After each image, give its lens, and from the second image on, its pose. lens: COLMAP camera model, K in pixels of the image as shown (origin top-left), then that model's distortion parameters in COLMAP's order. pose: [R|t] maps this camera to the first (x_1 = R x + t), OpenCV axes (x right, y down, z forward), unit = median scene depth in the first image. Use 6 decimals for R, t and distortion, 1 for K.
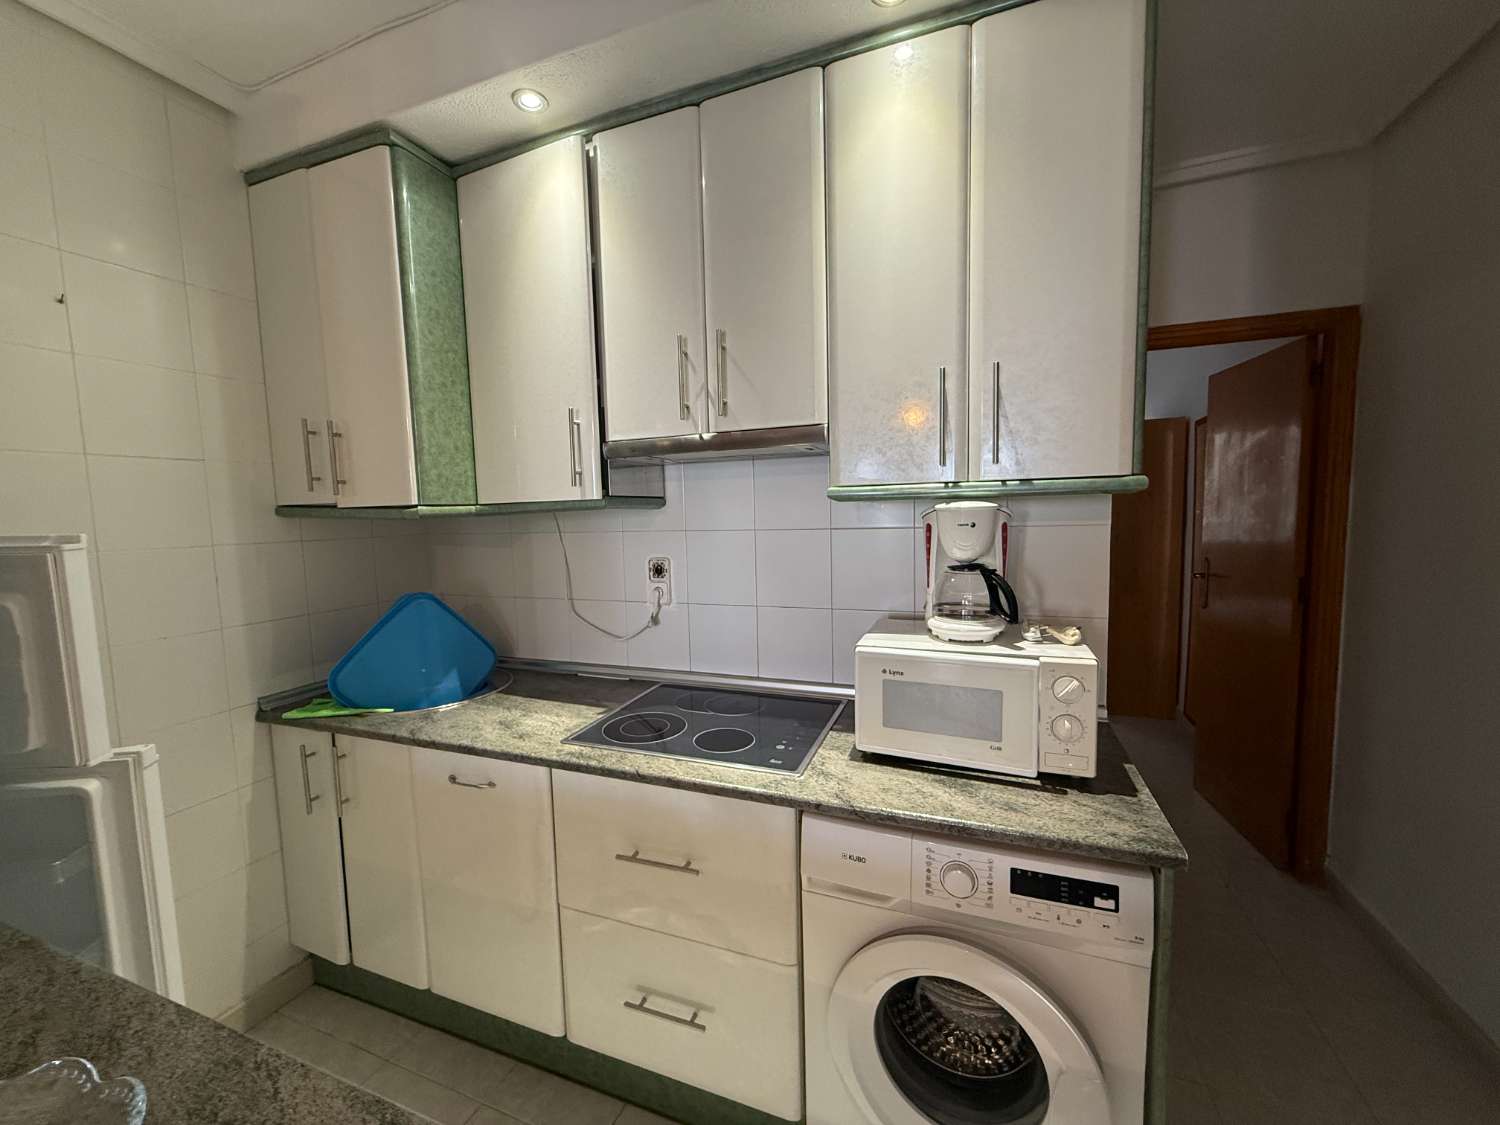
lens RADIAL K [[596.3, 0, 747.4], [0, 596.3, 559.9], [0, 0, 1]] dist [-0.000765, 0.000215]
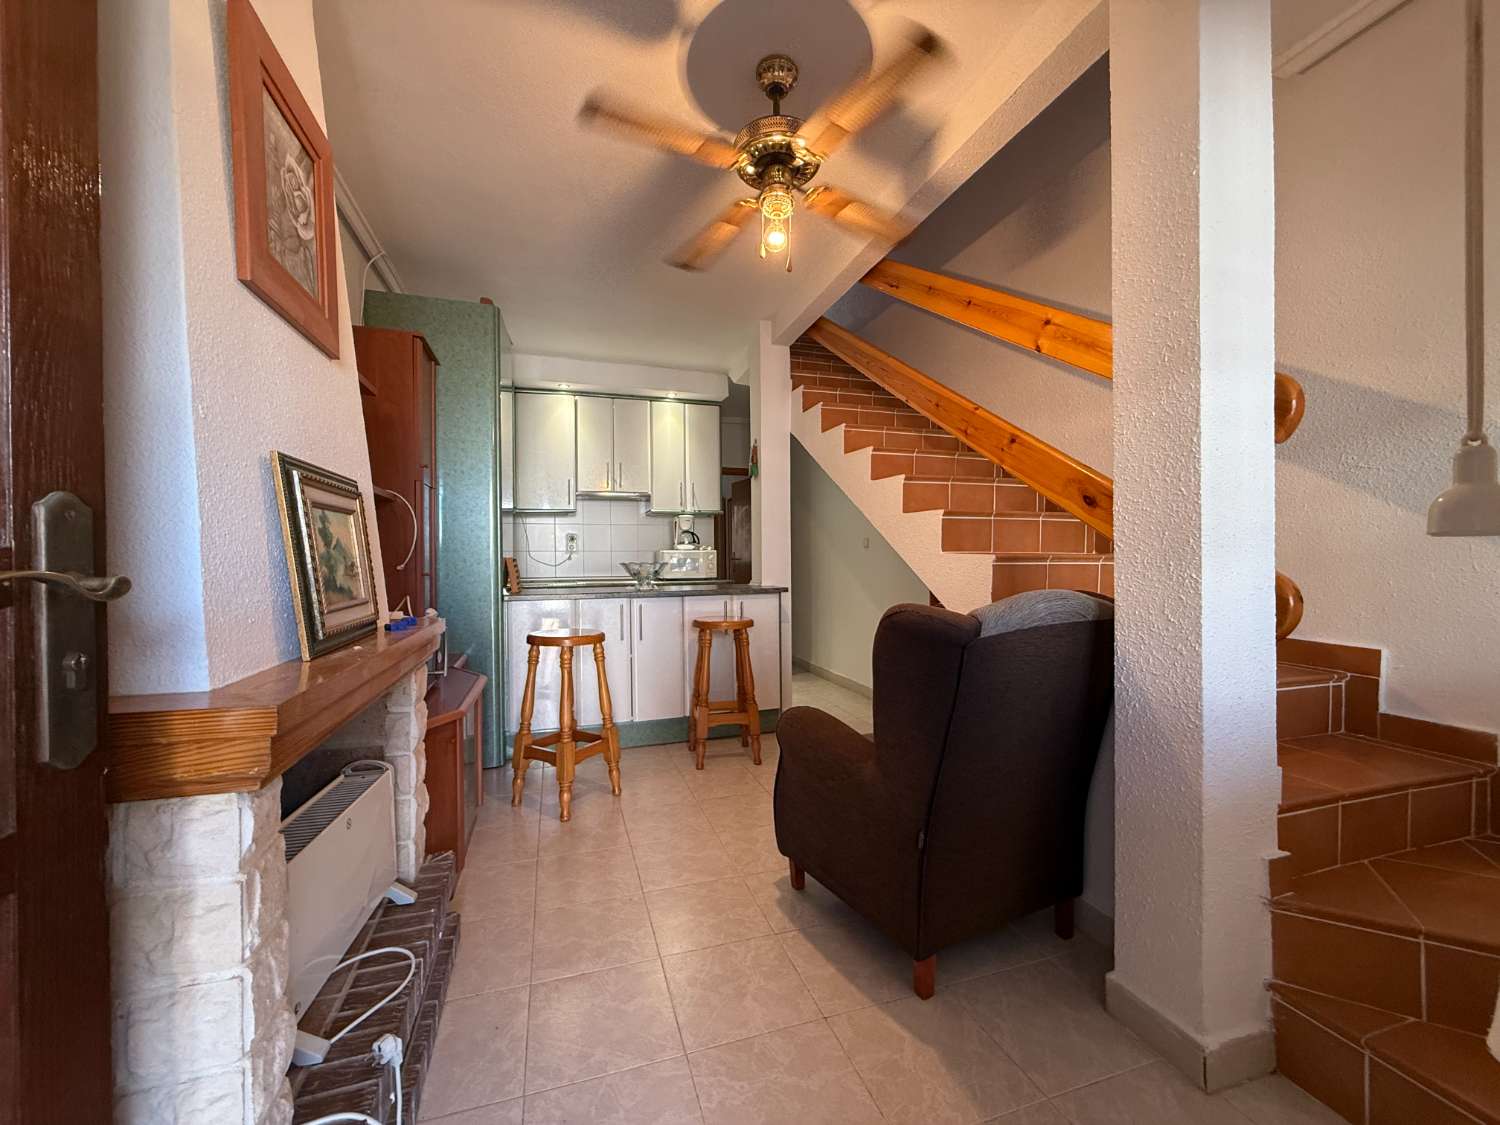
lens RADIAL K [[596.3, 0, 747.0], [0, 596.3, 565.5], [0, 0, 1]] dist [-0.000765, 0.000215]
pose [[0.777329, 0.016772, 0.628870, -1.847532], [0.039316, 0.996395, -0.075171, 0.557299], [-0.627864, 0.083157, 0.773868, -2.357403]]
